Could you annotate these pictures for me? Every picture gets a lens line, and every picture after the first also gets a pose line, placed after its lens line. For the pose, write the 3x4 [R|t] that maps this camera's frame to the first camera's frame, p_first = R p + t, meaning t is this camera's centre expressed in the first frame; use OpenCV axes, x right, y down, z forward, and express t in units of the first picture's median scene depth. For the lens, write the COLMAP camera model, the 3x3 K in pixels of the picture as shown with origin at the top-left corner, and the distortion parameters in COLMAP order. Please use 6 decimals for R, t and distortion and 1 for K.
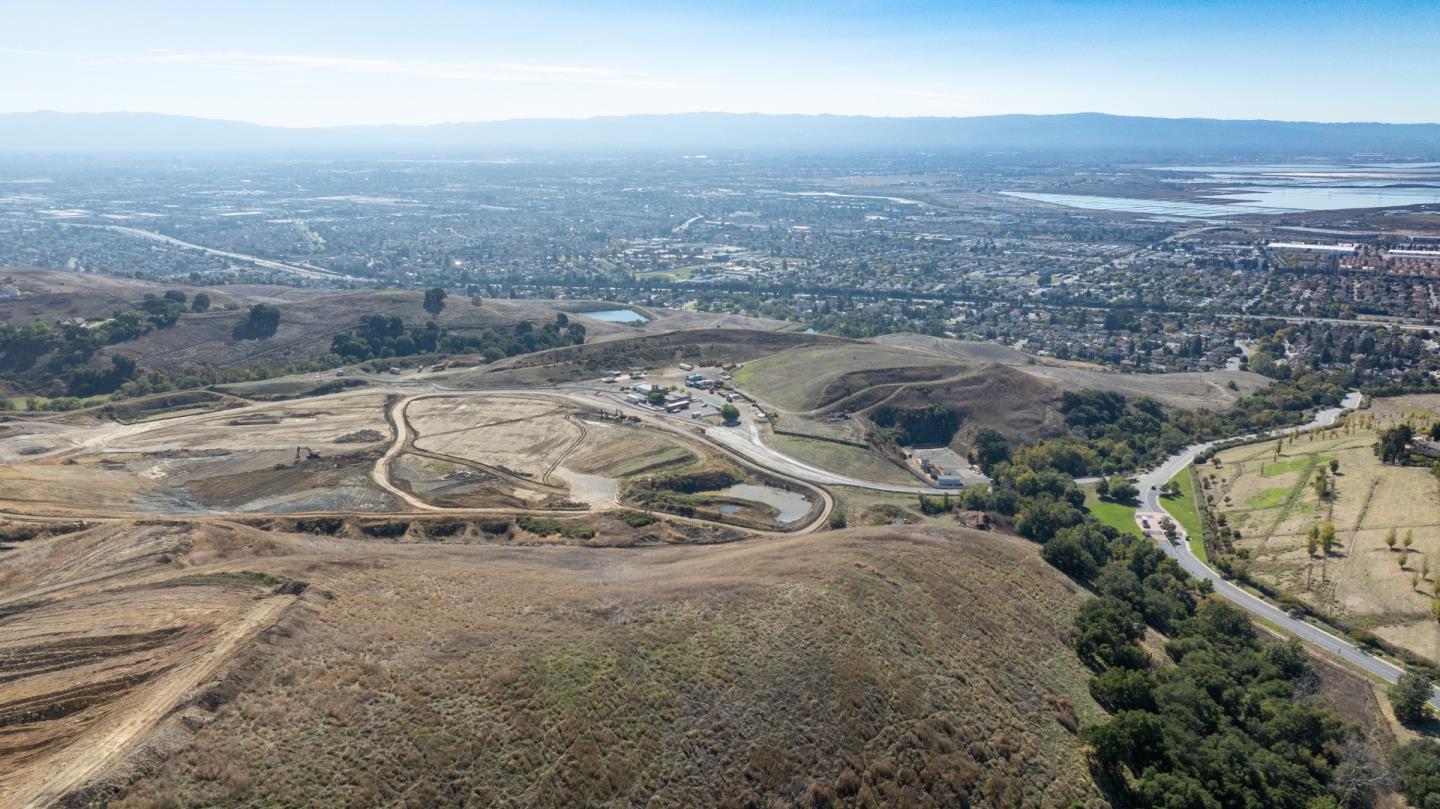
lens RADIAL K [[1018.7, 0, 721.0], [0, 1018.7, 400.7], [0, 0, 1]] dist [-0.040056, 0.047079]
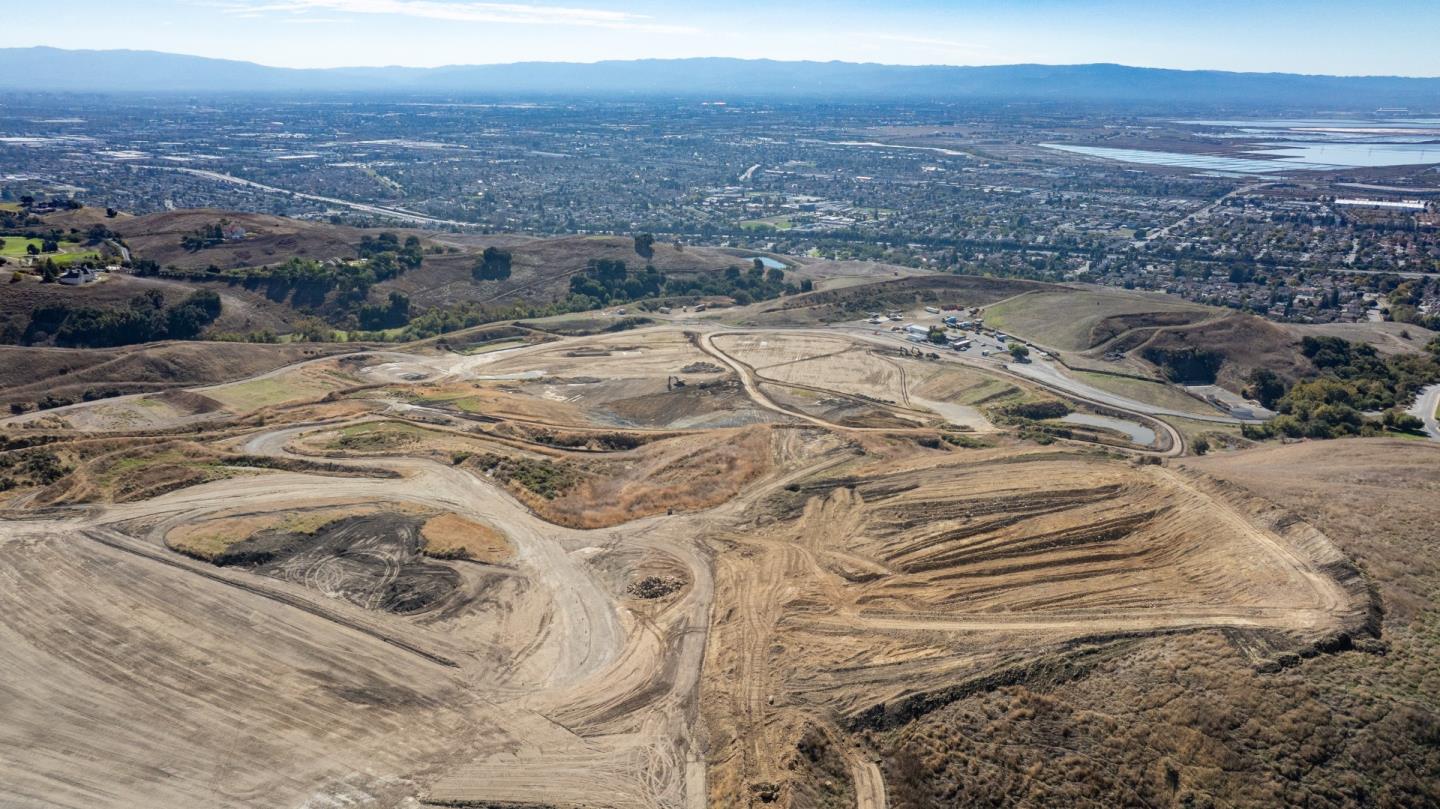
lens RADIAL K [[1018.7, 0, 720.8], [0, 1018.7, 404.5], [0, 0, 1]] dist [-0.040056, 0.047079]
pose [[0.999926, 0.011933, 0.002151, -0.087383], [-0.012030, 0.998532, 0.052821, 0.004234], [-0.001518, -0.052843, 0.998602, -0.028506]]
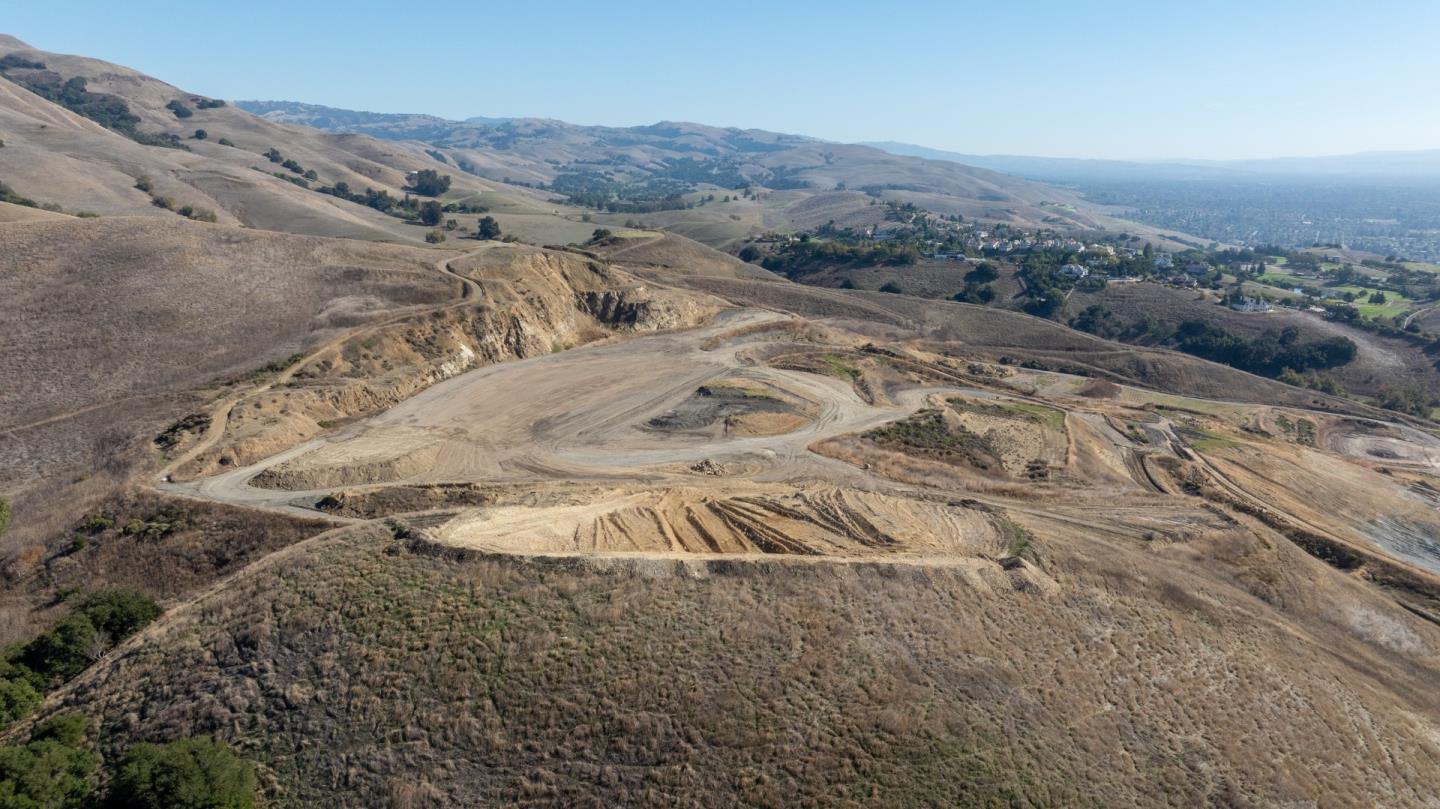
lens RADIAL K [[1018.7, 0, 715.0], [0, 1018.7, 407.1], [0, 0, 1]] dist [-0.040056, 0.047079]
pose [[0.158007, 0.238811, -0.958125, 0.030368], [-0.253315, 0.947645, 0.194424, -0.004395], [0.954393, 0.211987, 0.210229, 0.047396]]
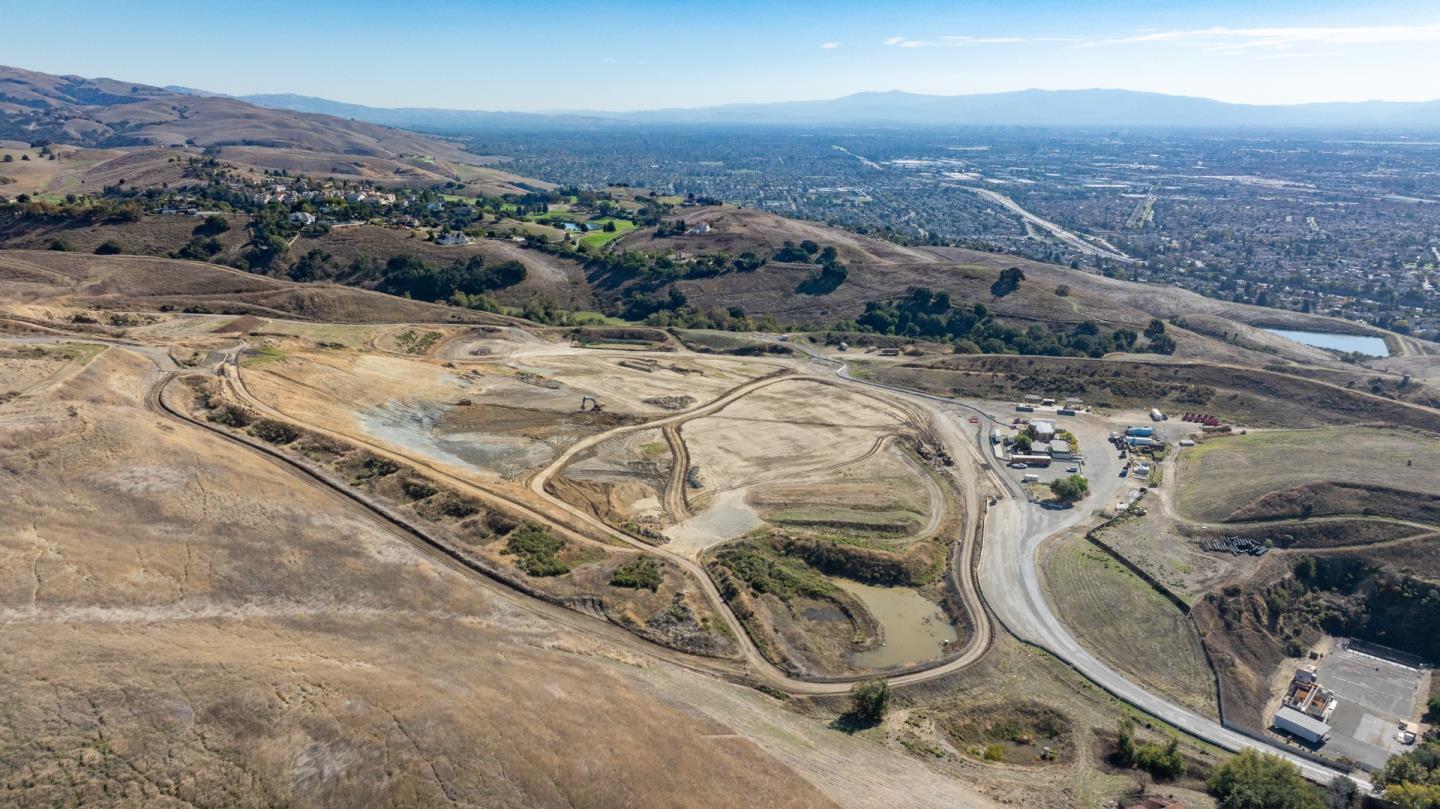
lens RADIAL K [[1018.7, 0, 722.8], [0, 1018.7, 407.6], [0, 0, 1]] dist [-0.040056, 0.047079]
pose [[0.648155, 0.217588, -0.729761, 0.092146], [-0.197780, 0.973524, 0.114606, -0.019570], [0.735377, 0.070049, 0.674028, 0.105997]]
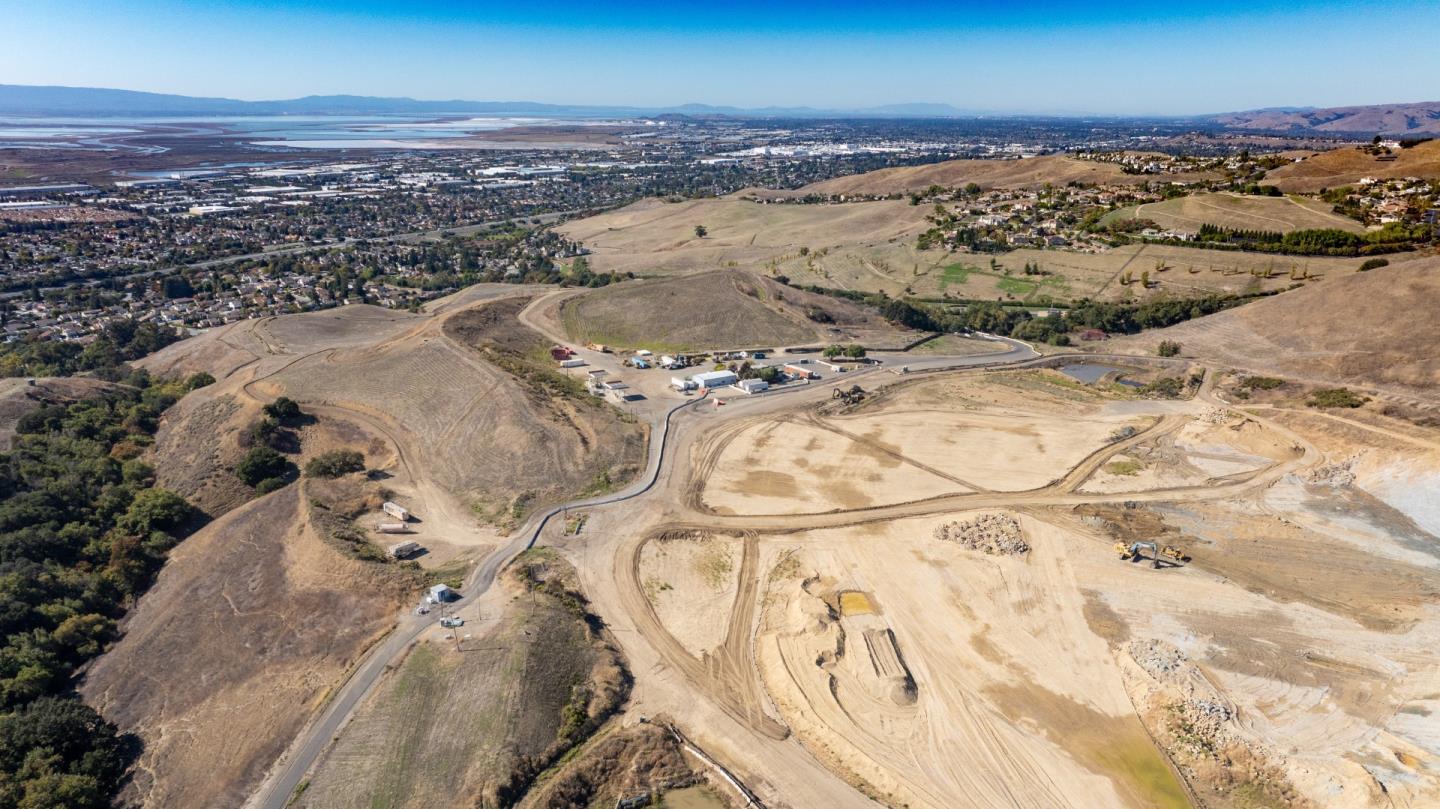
lens RADIAL K [[1018.7, 0, 720.9], [0, 1018.7, 405.4], [0, 0, 1]] dist [-0.040056, 0.047079]
pose [[0.104978, -0.281995, 0.953655, -0.221655], [0.246031, 0.936509, 0.249841, -0.049909], [-0.963560, 0.208401, 0.167692, 0.267775]]
